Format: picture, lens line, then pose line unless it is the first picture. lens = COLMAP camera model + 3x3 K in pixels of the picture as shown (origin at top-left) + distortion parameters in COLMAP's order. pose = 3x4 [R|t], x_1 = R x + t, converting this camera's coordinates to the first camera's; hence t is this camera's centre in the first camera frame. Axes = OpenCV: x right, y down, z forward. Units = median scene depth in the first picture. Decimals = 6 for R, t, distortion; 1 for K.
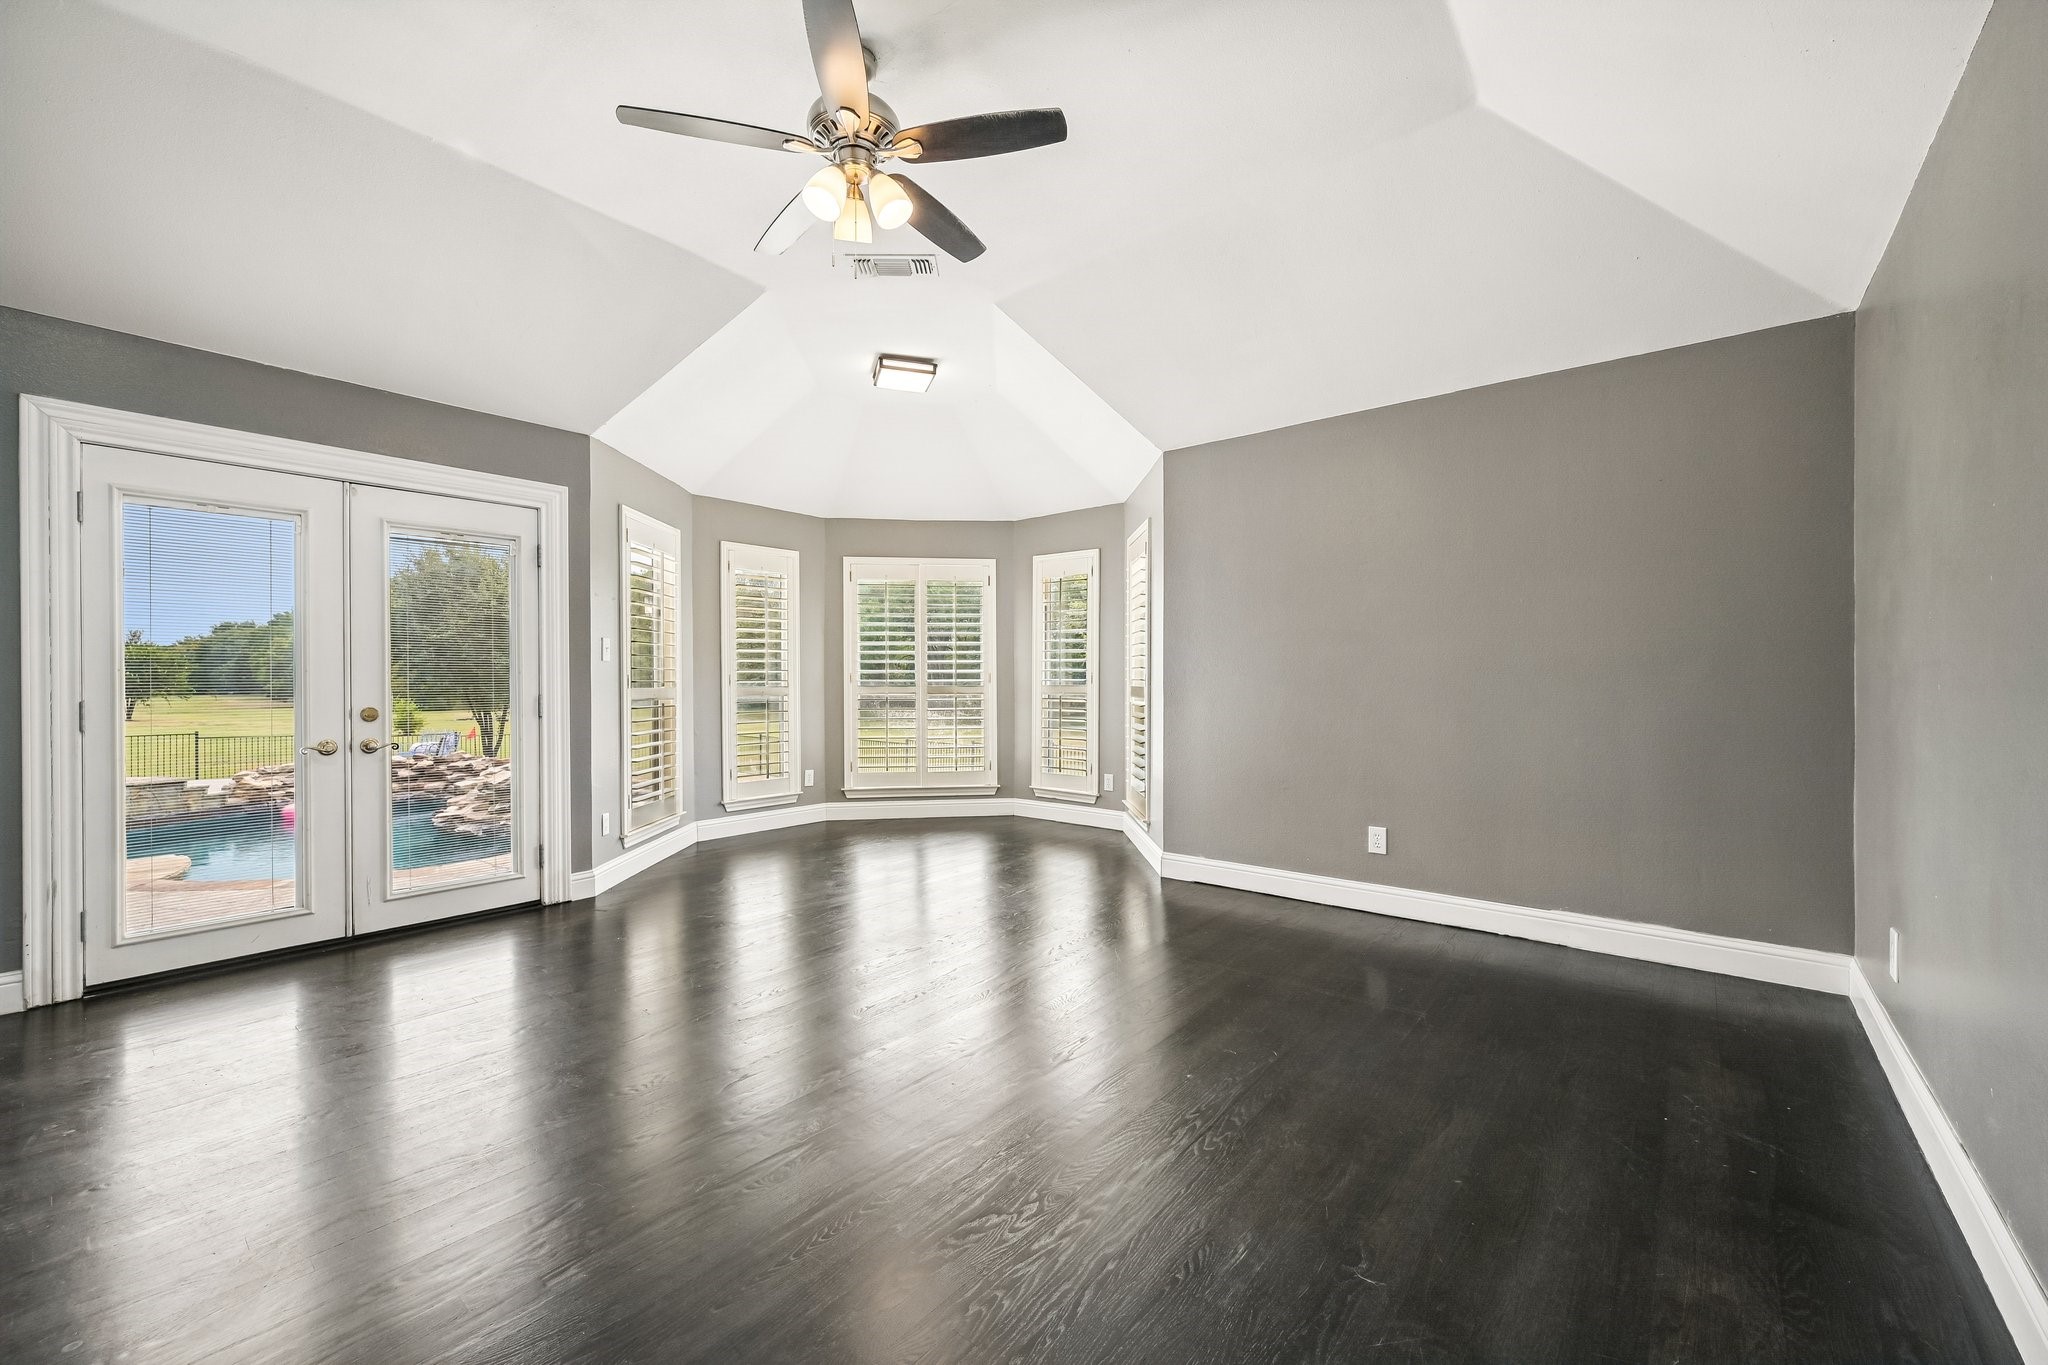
lens RADIAL K [[824.7, 0, 1038.4], [0, 824.7, 684.4], [0, 0, 1]] dist [0.000822, -0.000538]
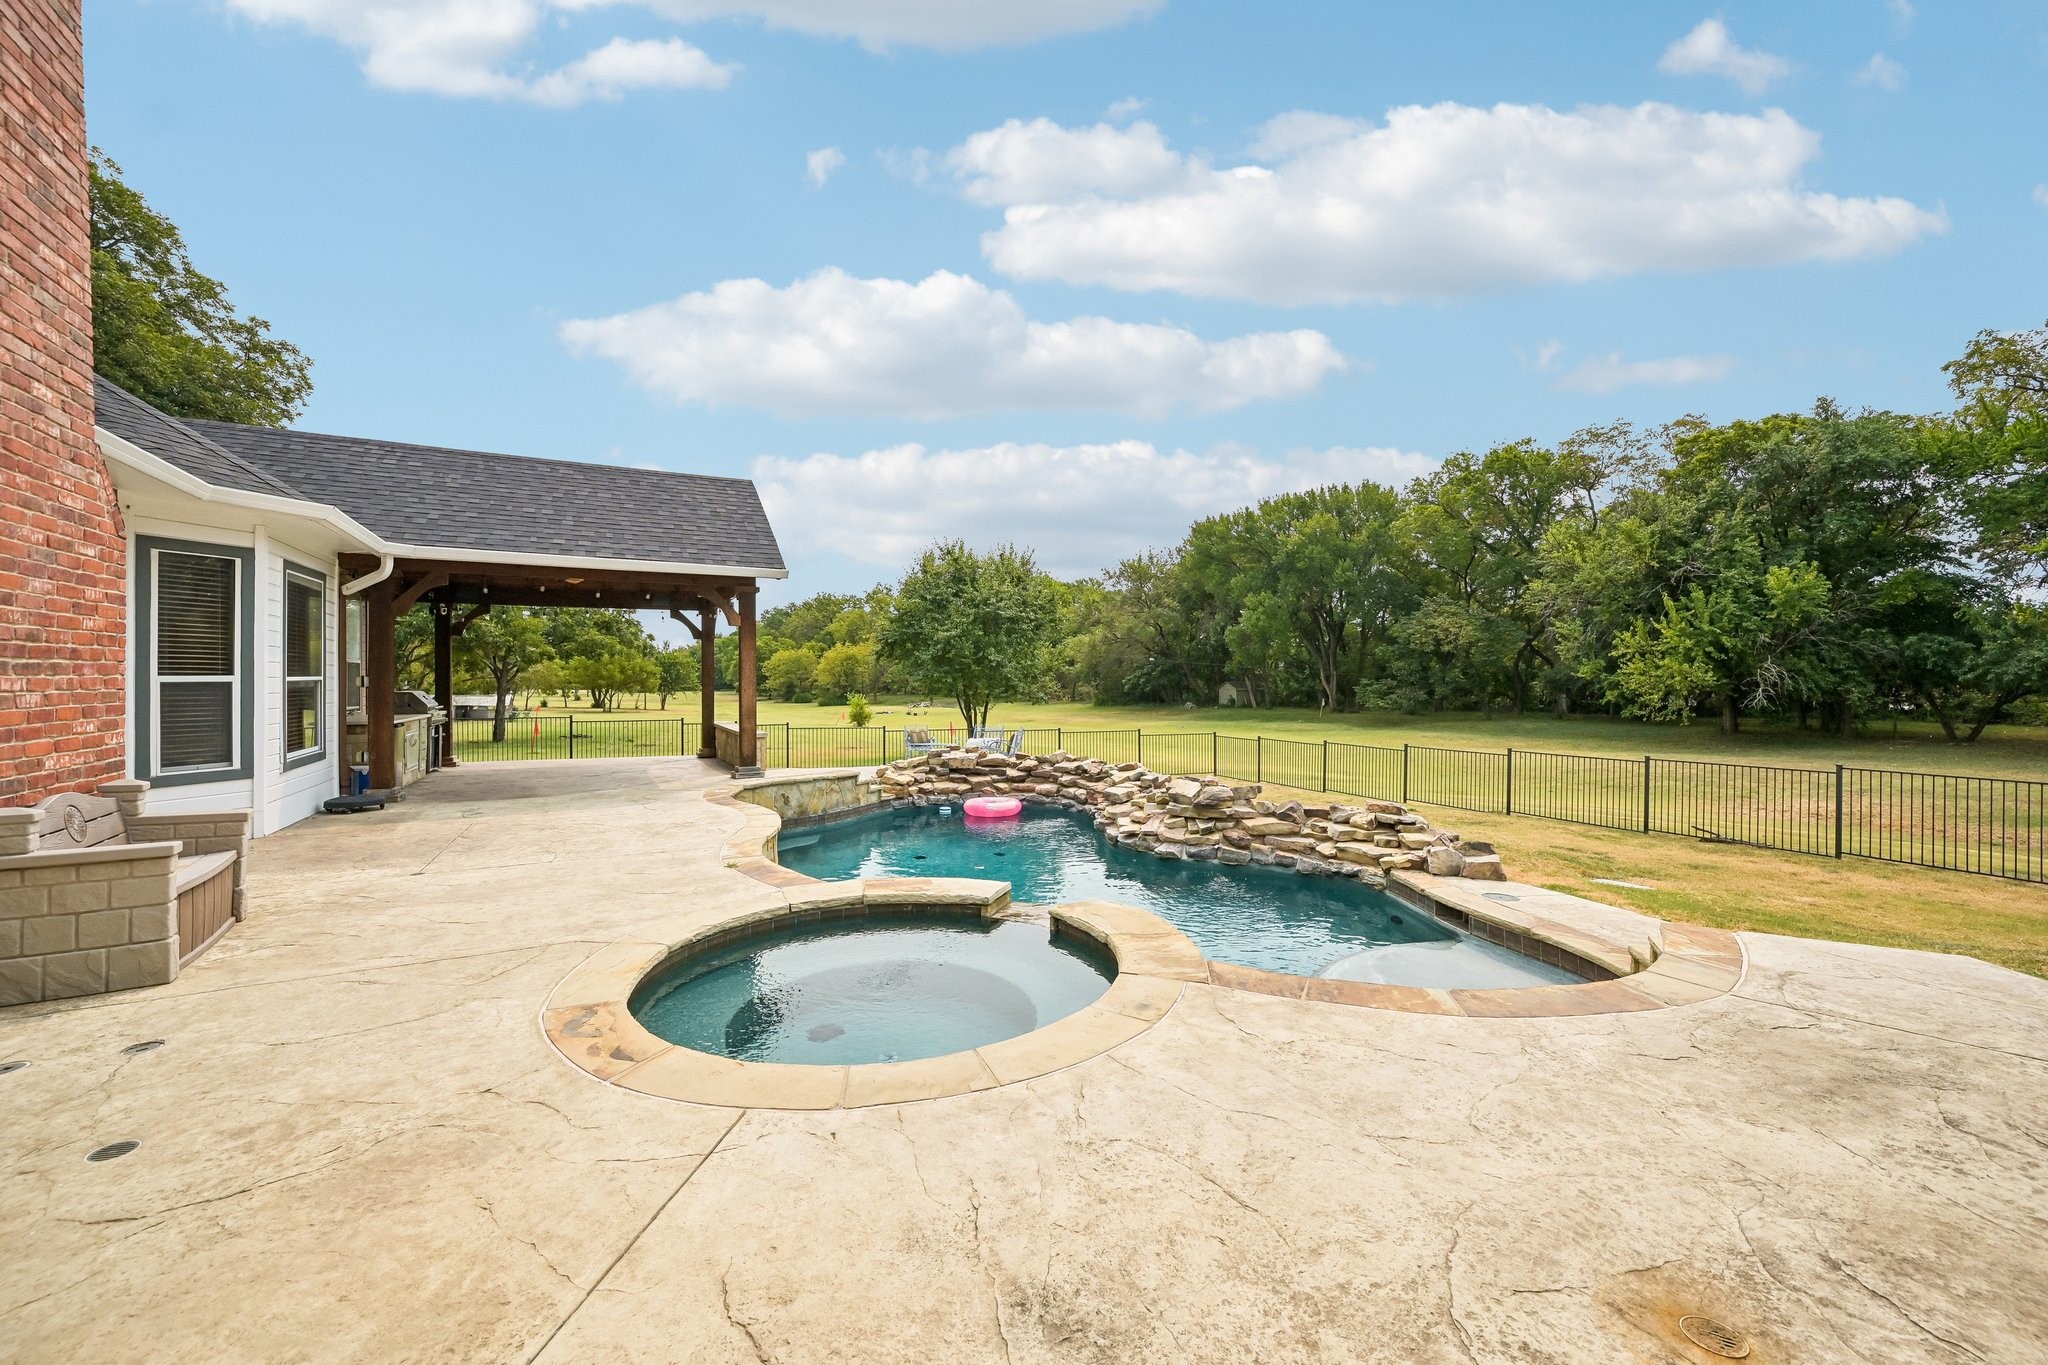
lens RADIAL K [[824.7, 0, 1024.2], [0, 824.7, 687.0], [0, 0, 1]] dist [0.000822, -0.000538]
pose [[0.921789, 0.003793, -0.387673, -1.003320], [-0.002420, 0.999989, 0.004030, 0.015371], [0.387684, -0.002777, 0.921788, 0.352356]]
